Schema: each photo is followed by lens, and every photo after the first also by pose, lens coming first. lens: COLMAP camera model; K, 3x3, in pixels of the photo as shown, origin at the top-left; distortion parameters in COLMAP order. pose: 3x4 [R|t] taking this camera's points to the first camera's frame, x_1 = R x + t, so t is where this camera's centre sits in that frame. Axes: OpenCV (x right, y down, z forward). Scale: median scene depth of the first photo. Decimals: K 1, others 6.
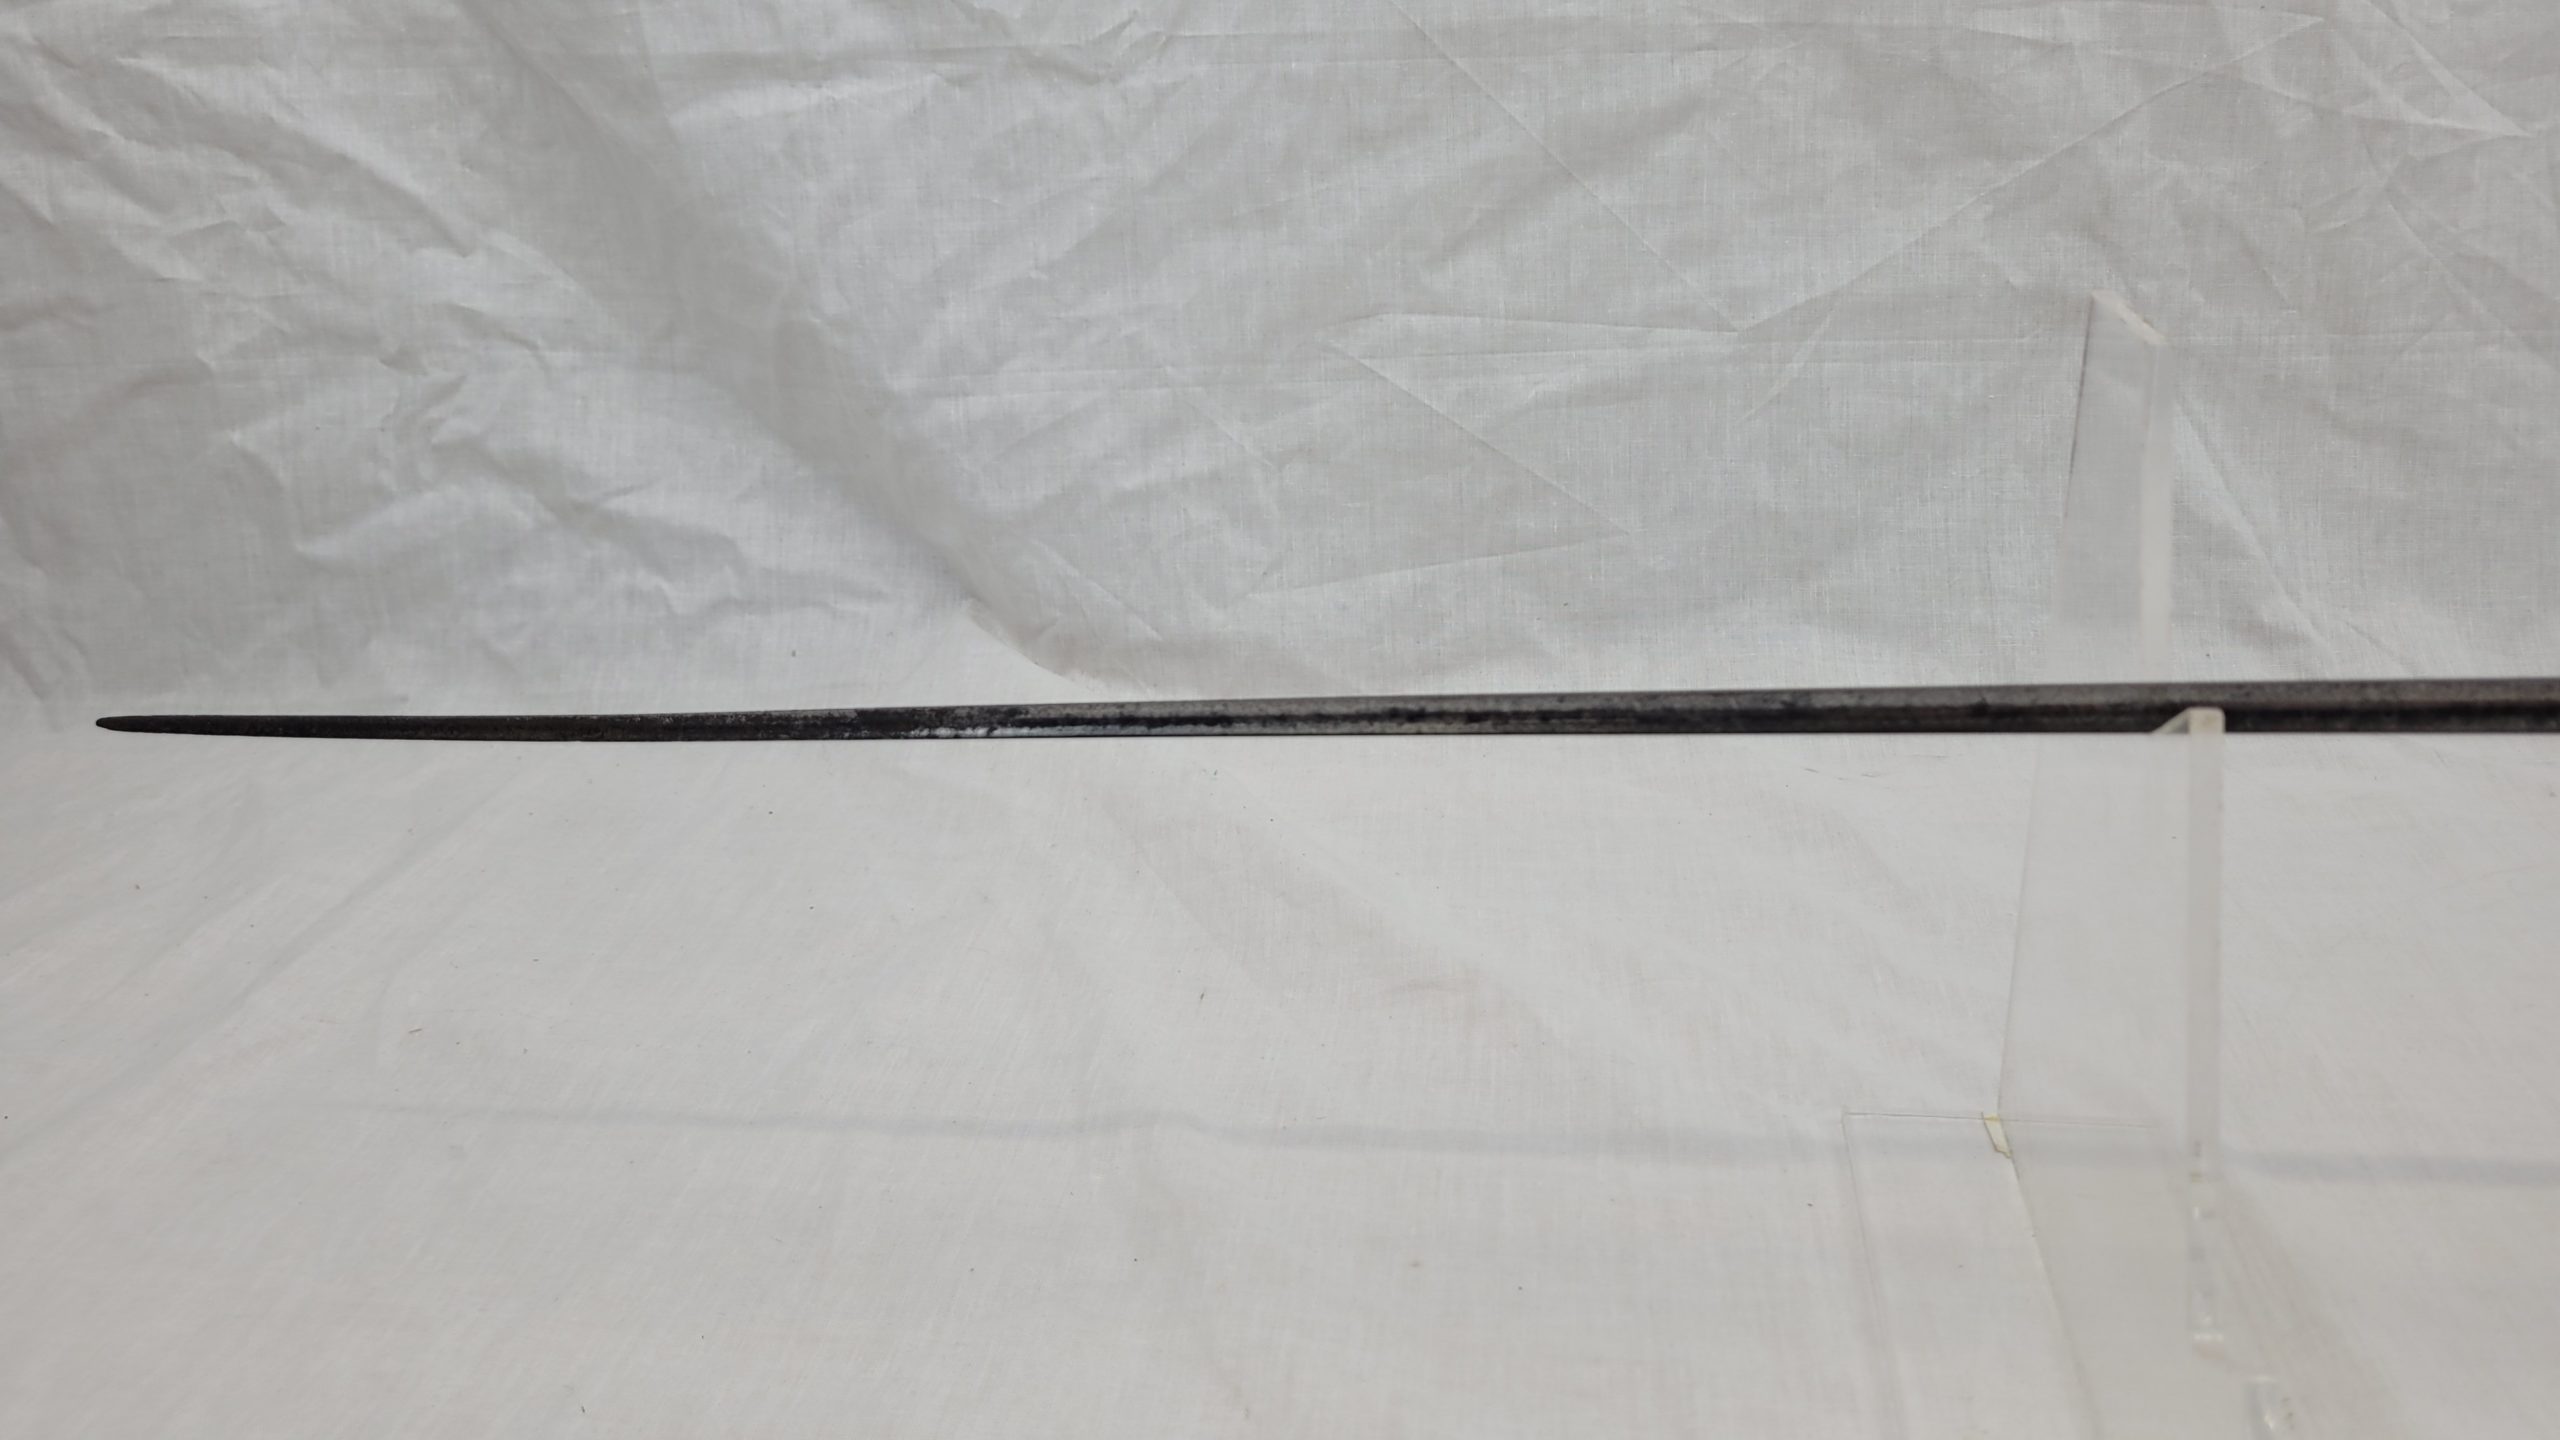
lens RADIAL K [[1995.0, 0, 1268.8], [0, 1995.0, 753.5], [0, 0, 1]] dist [0.028579, -0.044013]
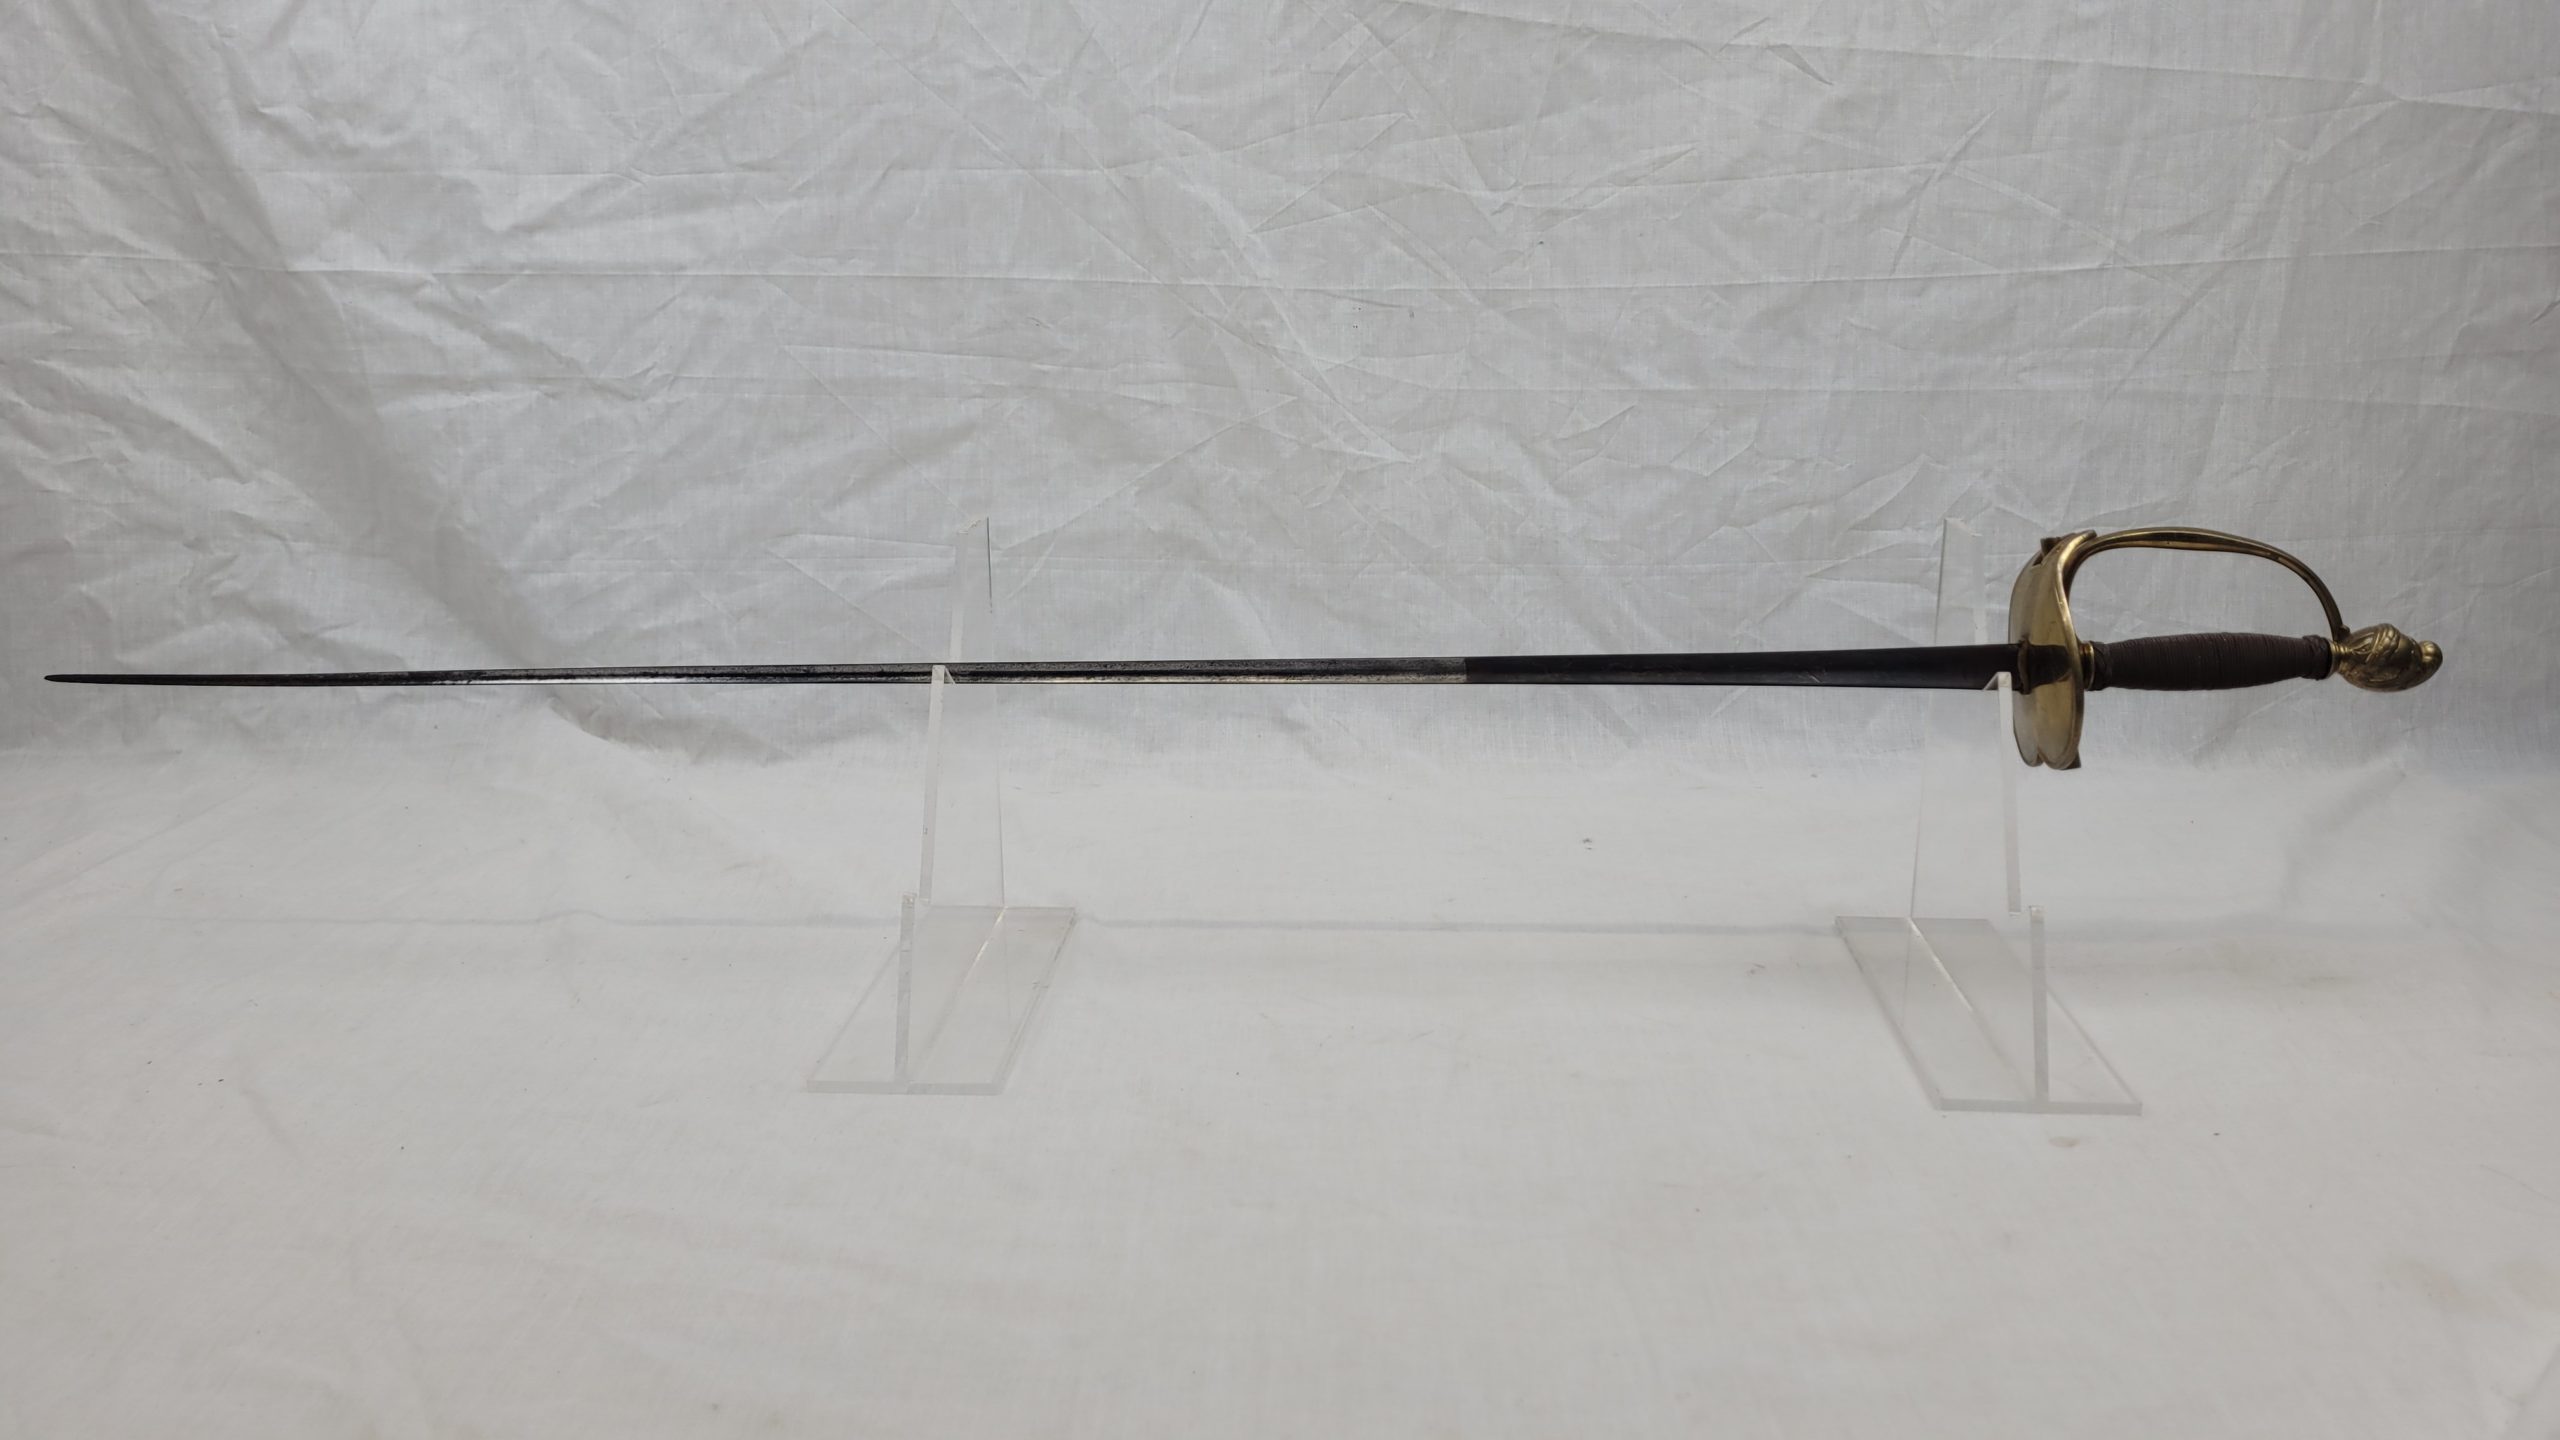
lens RADIAL K [[1995.0, 0, 1324.2], [0, 1995.0, 720.1], [0, 0, 1]] dist [0.028579, -0.044013]
pose [[0.992103, 0.023626, 0.123178, 0.302791], [-0.004174, 0.987774, -0.155840, 0.212208], [-0.125354, 0.154095, 0.980072, -0.749125]]
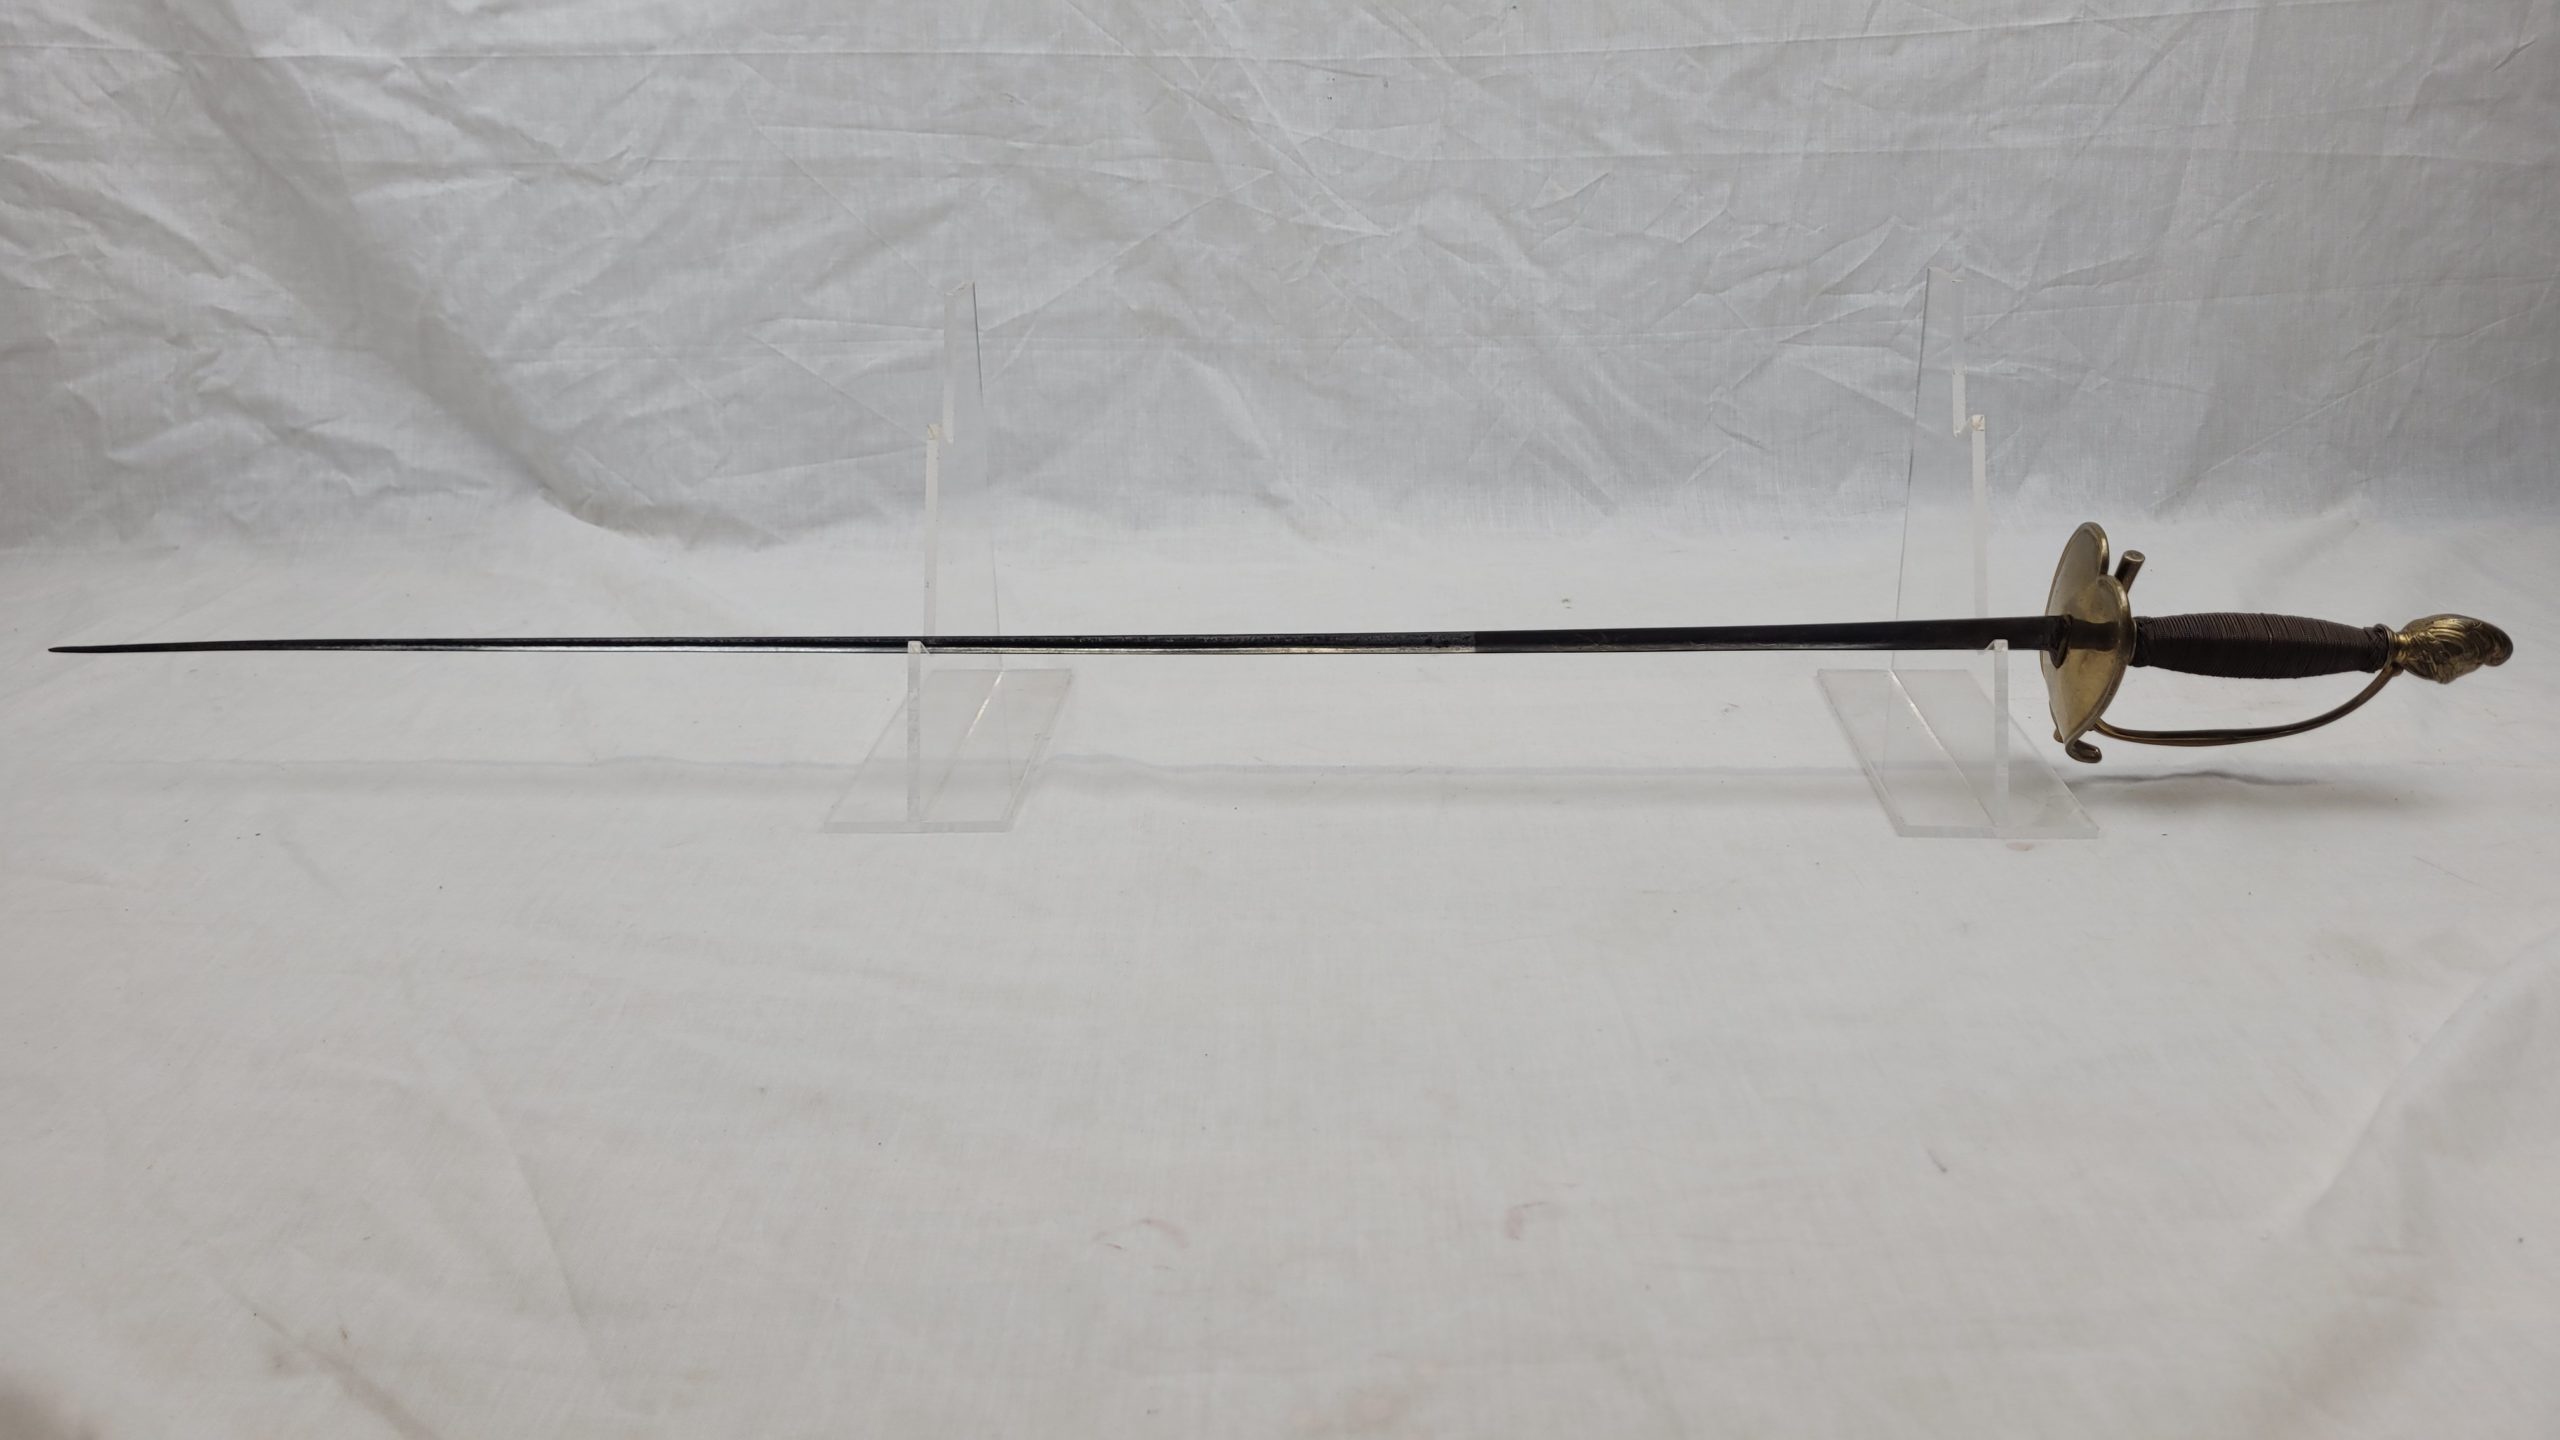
lens RADIAL K [[1995.0, 0, 1326.4], [0, 1995.0, 733.7], [0, 0, 1]] dist [0.028579, -0.044013]
pose [[0.990503, -0.008901, 0.137206, 0.289182], [0.018153, 0.997633, -0.066325, 0.271249], [-0.136290, 0.068186, 0.988320, -0.783705]]
